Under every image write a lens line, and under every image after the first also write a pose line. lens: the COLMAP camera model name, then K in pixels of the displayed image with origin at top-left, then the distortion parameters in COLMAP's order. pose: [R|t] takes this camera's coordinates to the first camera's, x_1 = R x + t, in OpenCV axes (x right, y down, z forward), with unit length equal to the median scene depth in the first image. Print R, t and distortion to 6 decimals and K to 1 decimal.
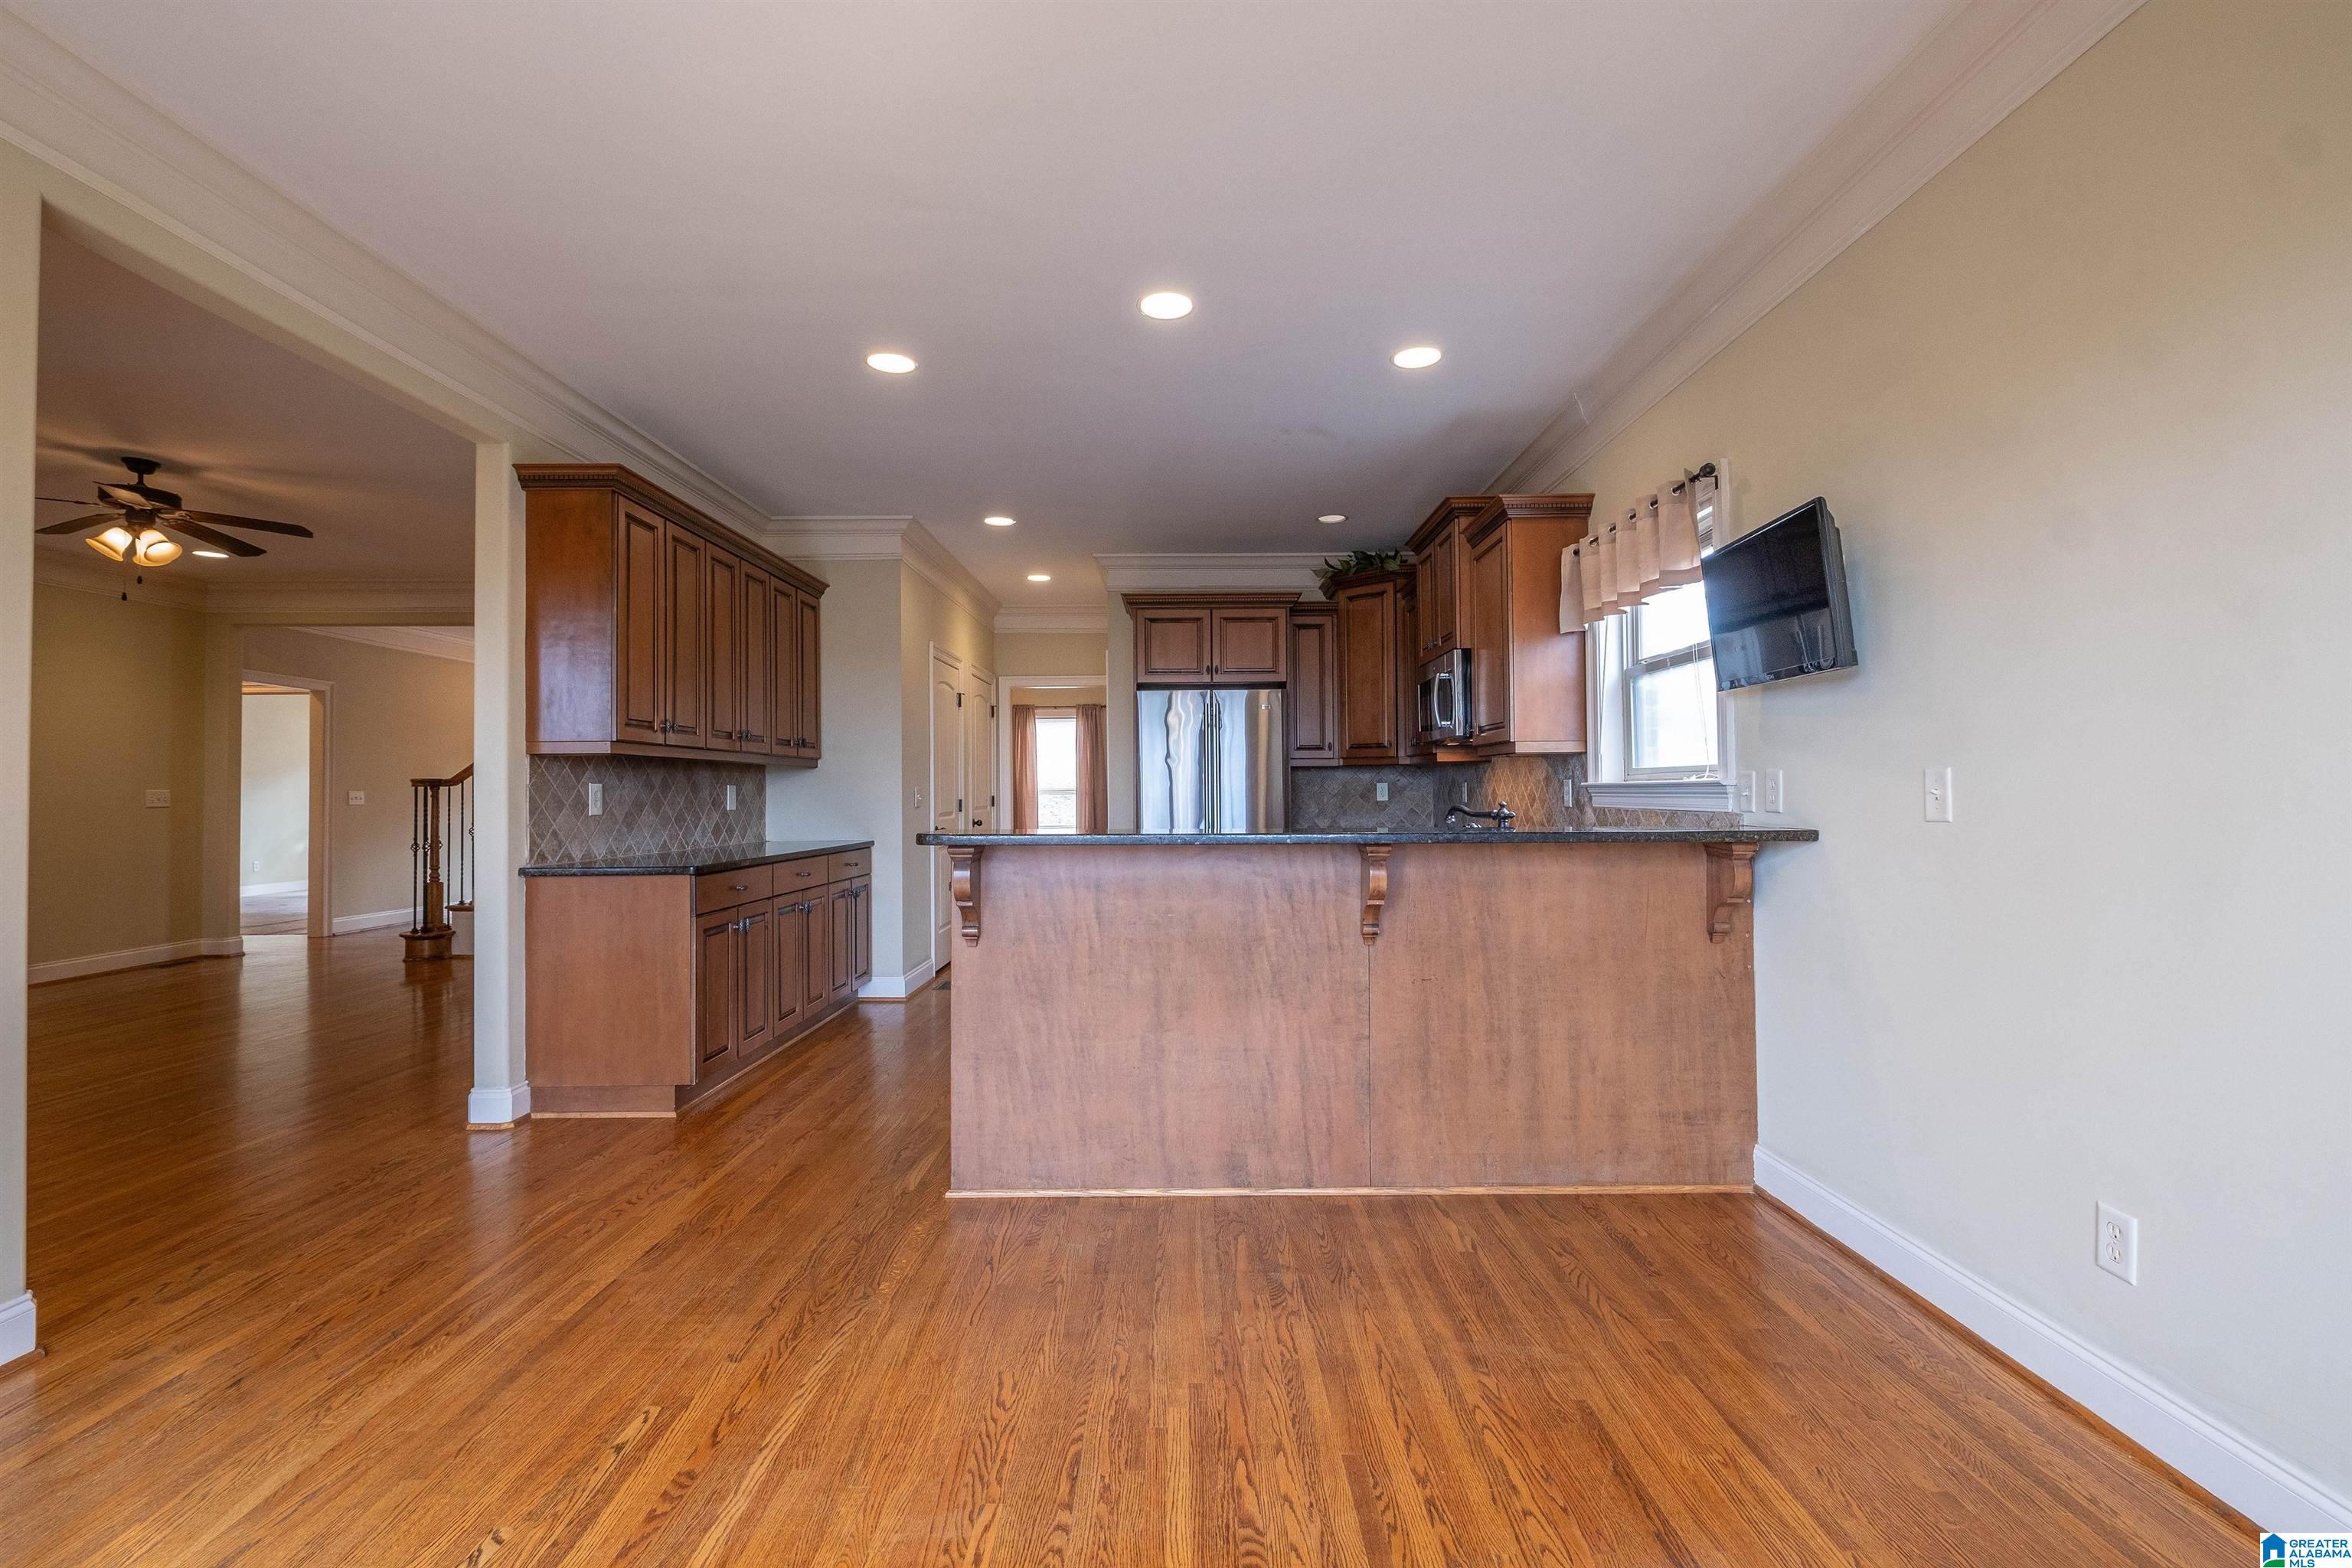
lens RADIAL K [[1012.4, 0, 1186.4], [0, 1012.4, 777.2], [0, 0, 1]] dist [0.005481, -0.006323]
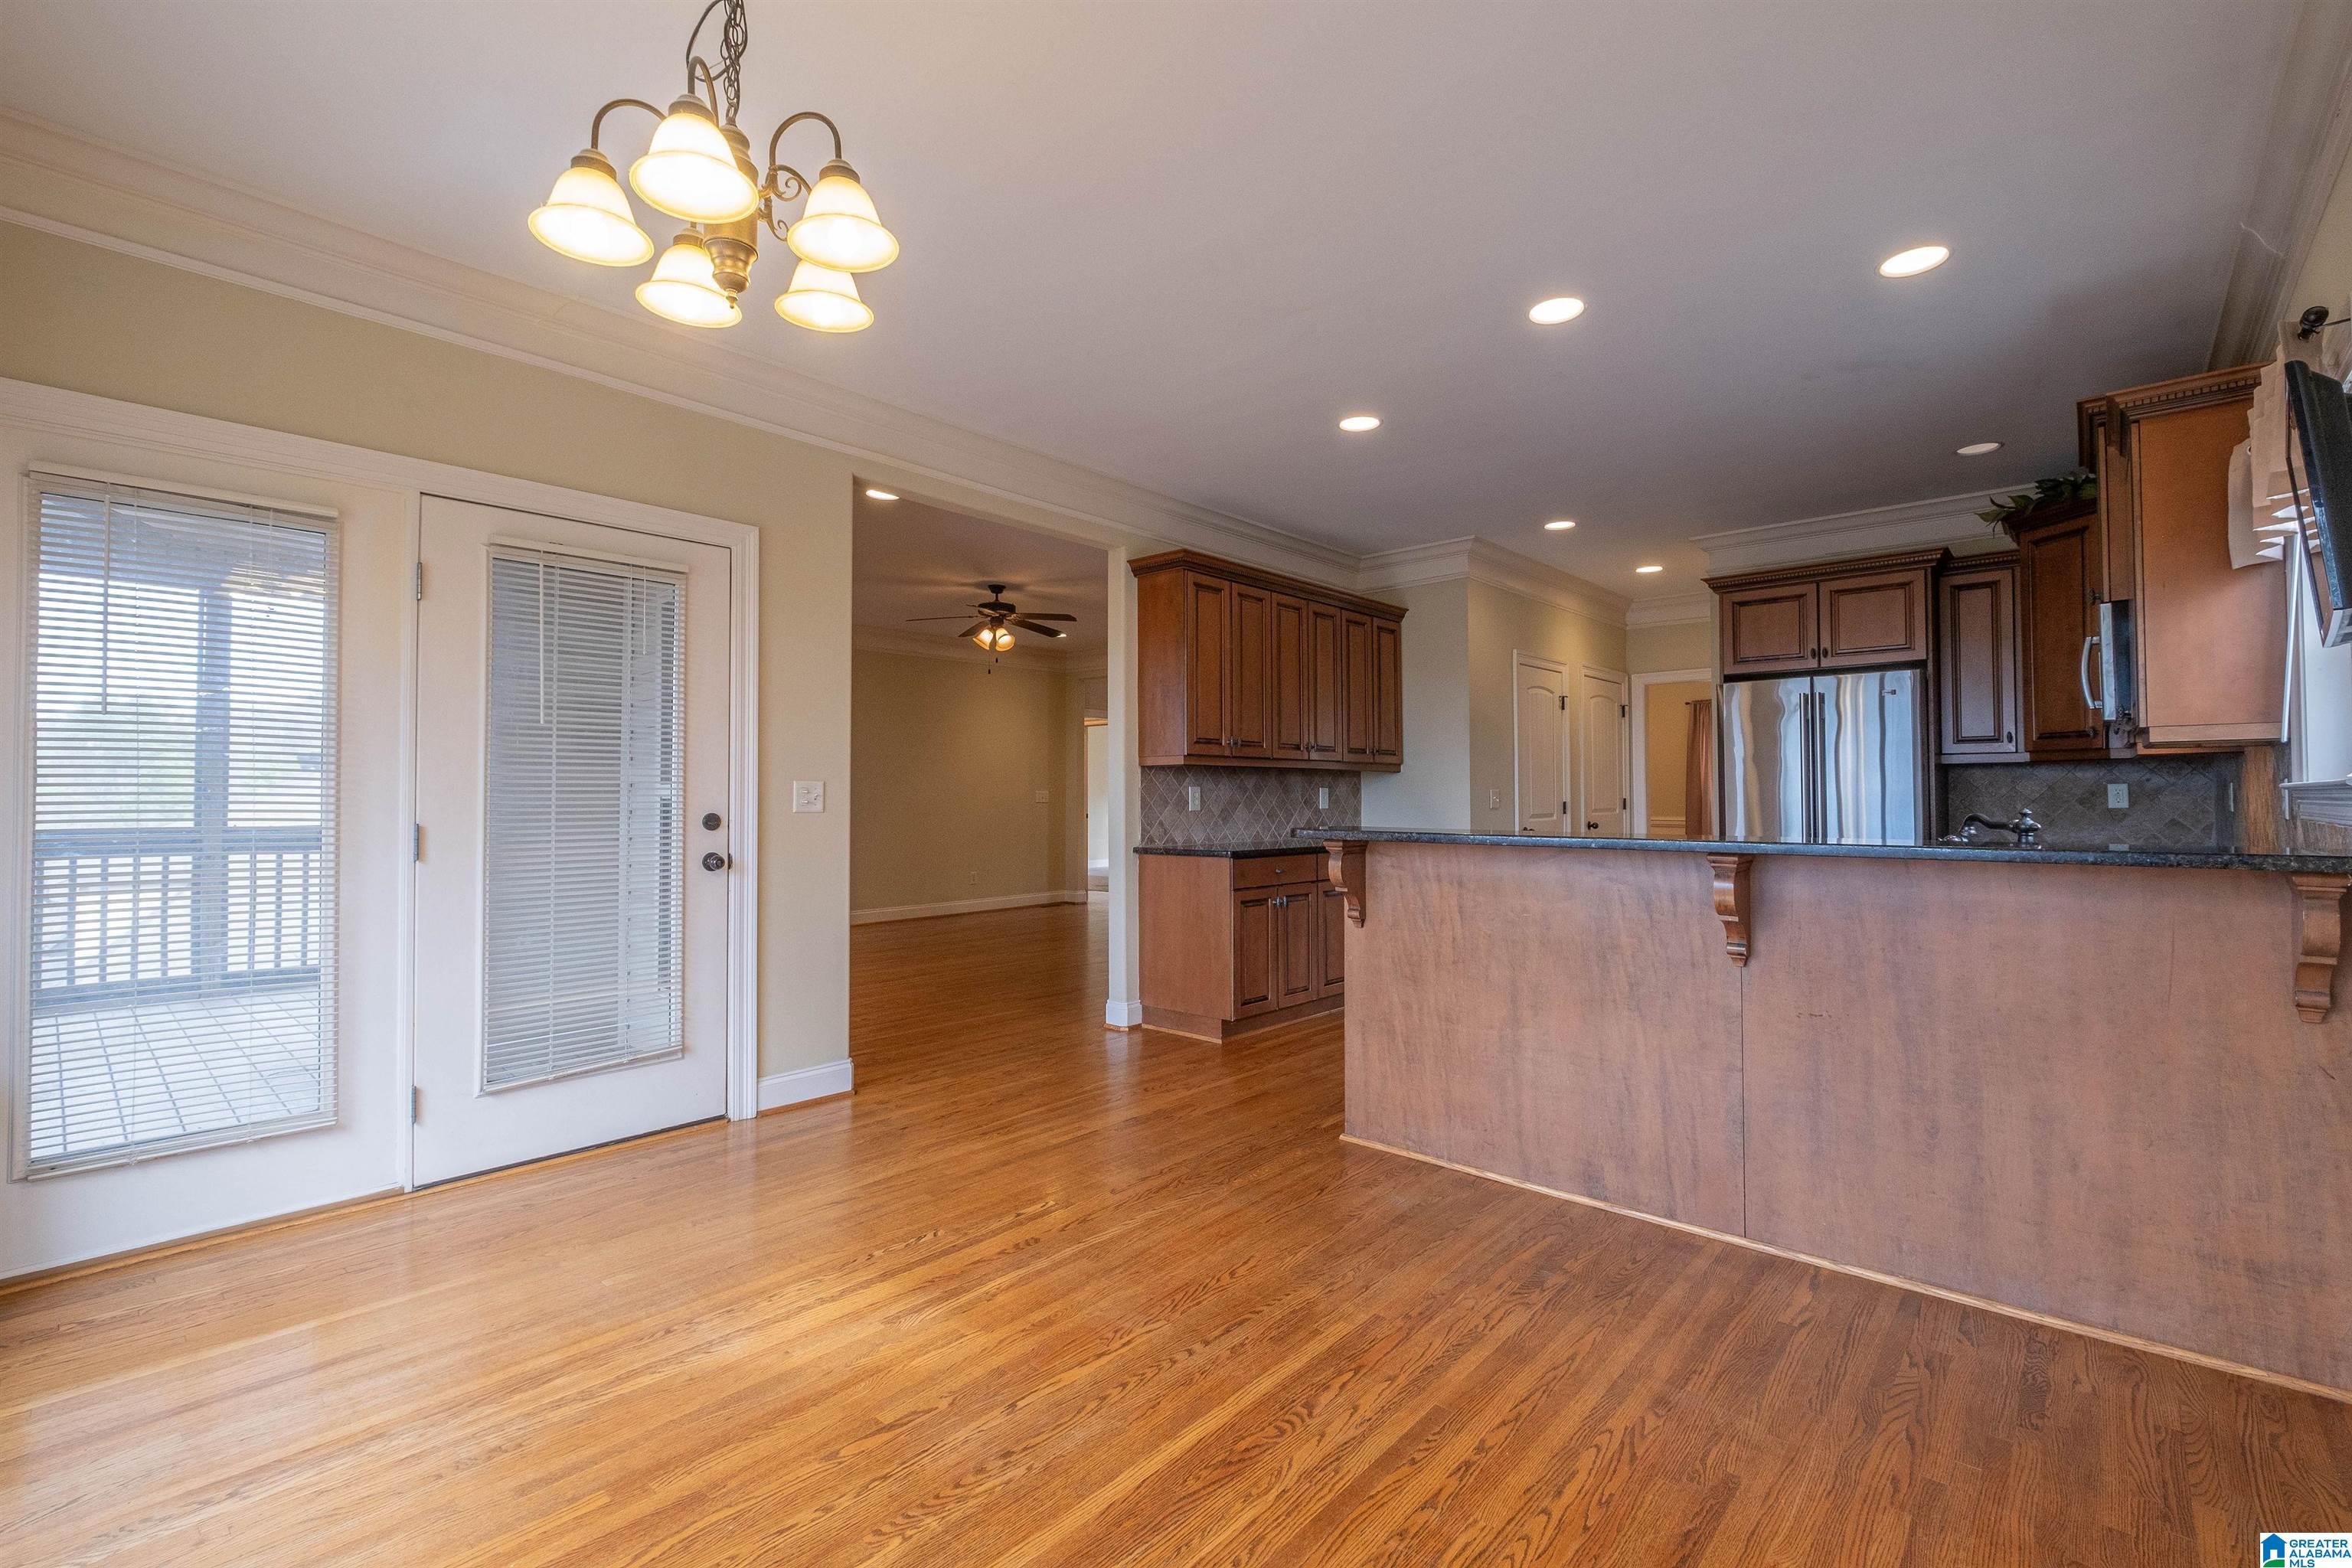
lens RADIAL K [[1012.4, 0, 1192.1], [0, 1012.4, 778.1], [0, 0, 1]] dist [0.005481, -0.006323]
pose [[0.747504, -0.007260, -0.664218, 0.412766], [0.006651, 0.999972, -0.003445, -0.000982], [0.664224, -0.001842, 0.747531, 0.008681]]
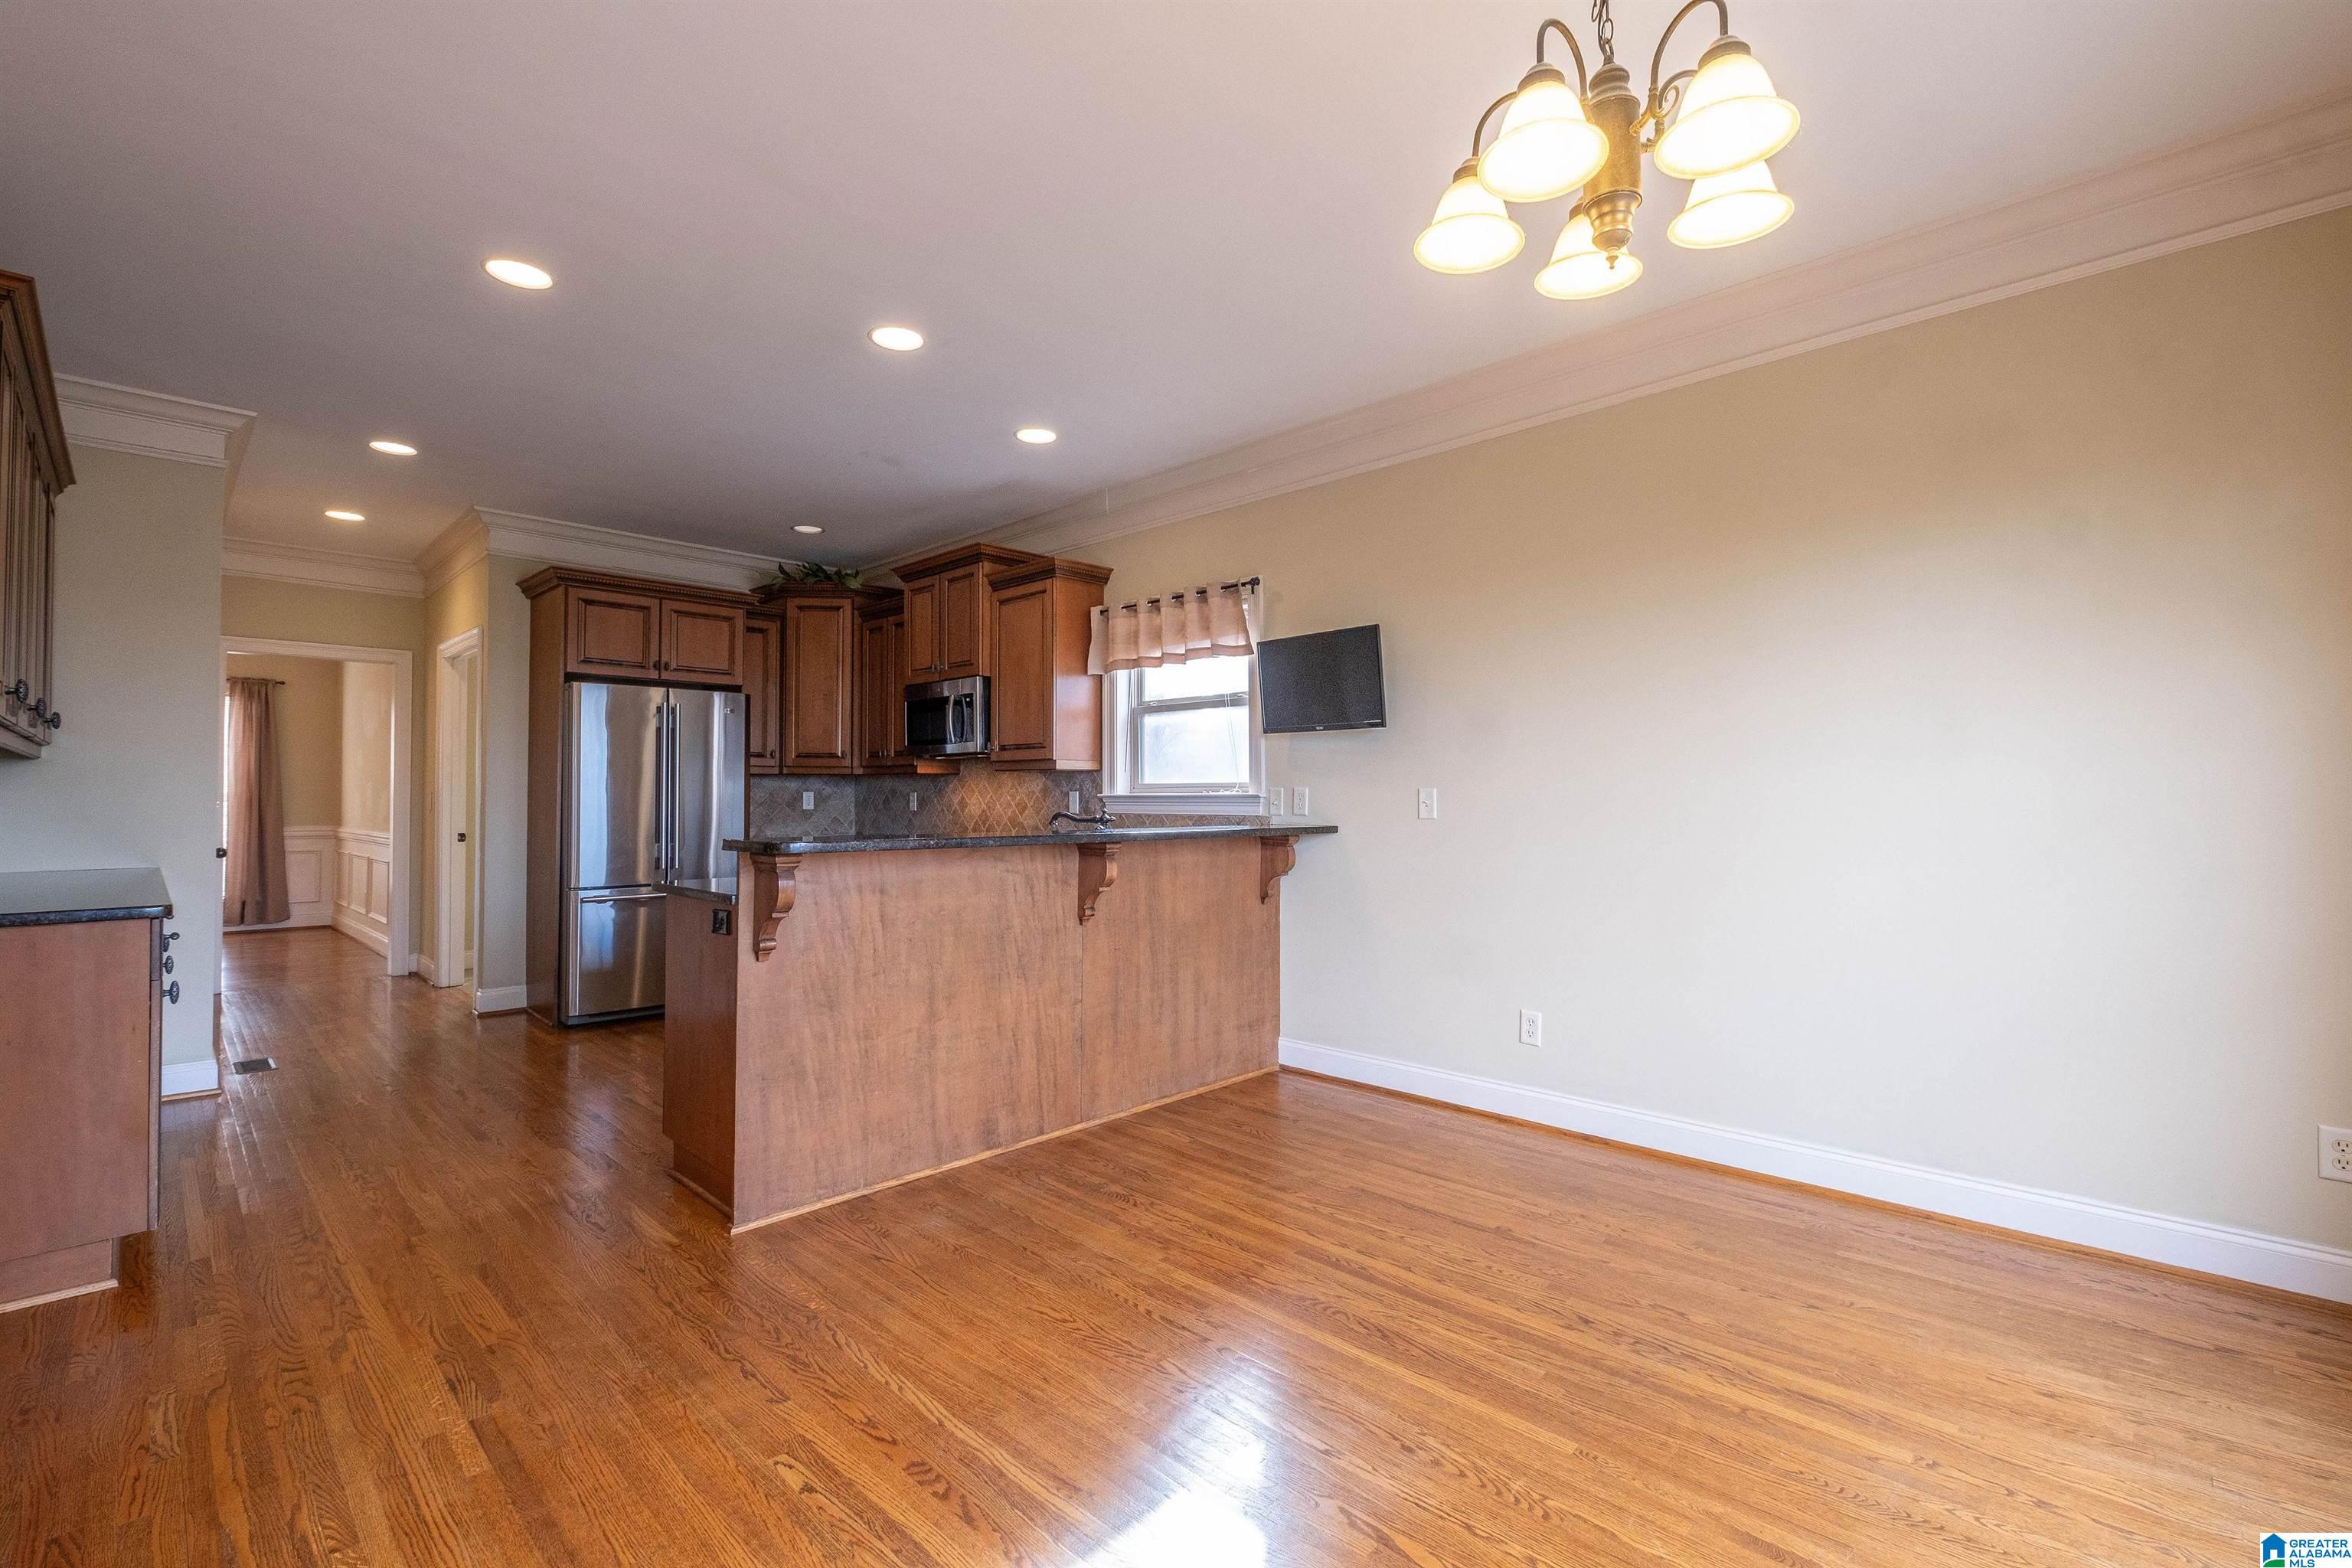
lens RADIAL K [[1012.4, 0, 1183.9], [0, 1012.4, 780.5], [0, 0, 1]] dist [0.005481, -0.006323]
pose [[0.700708, 0.019013, 0.713195, -0.610663], [-0.014339, 0.999818, -0.012566, 0.004056], [-0.713304, -0.001422, 0.700853, 0.052732]]
